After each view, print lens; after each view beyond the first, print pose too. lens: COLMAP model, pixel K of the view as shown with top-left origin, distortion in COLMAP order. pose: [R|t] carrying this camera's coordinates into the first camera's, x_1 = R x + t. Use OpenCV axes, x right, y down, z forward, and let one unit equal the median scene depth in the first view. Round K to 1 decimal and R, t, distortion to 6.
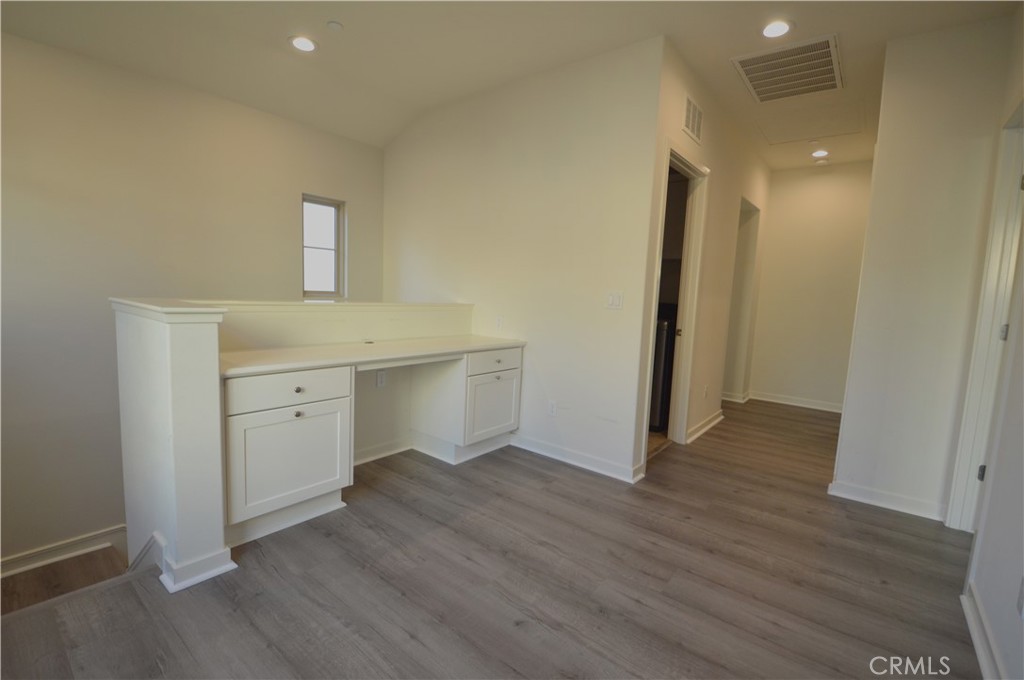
lens RADIAL K [[456.9, 0, 509.1], [0, 456.9, 345.5], [0, 0, 1]] dist [-0.007683, -0.003716]
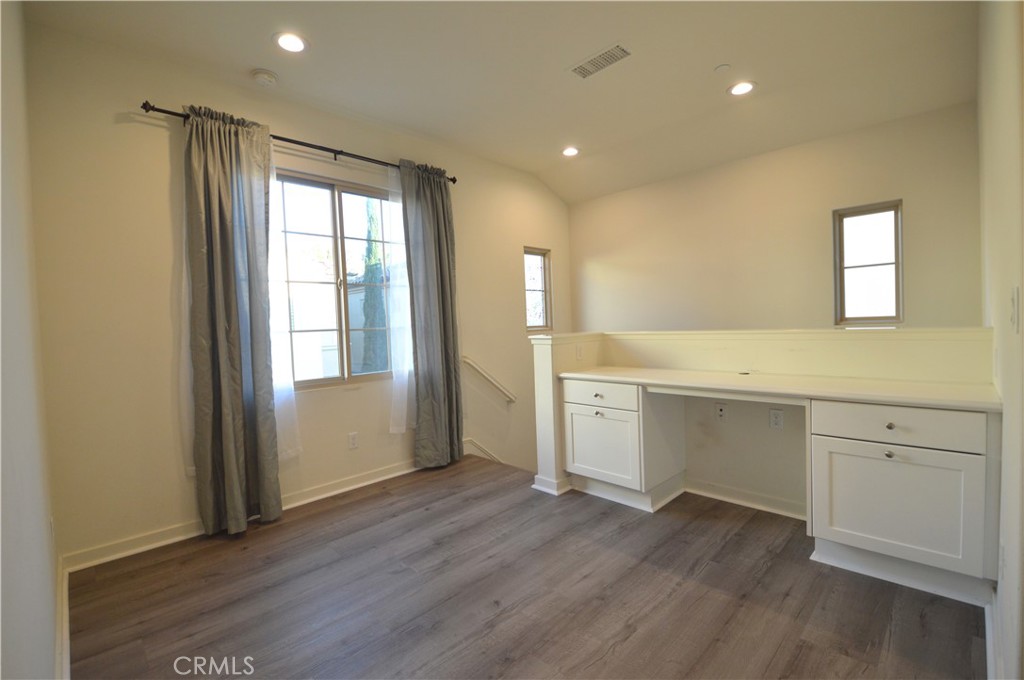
lens RADIAL K [[456.9, 0, 504.8], [0, 456.9, 335.4], [0, 0, 1]] dist [-0.007683, -0.003716]
pose [[-0.135296, -0.008917, -0.990765, 0.915441], [-0.082278, 0.996607, 0.002266, -0.061600], [0.987383, 0.081824, -0.135571, 0.867109]]
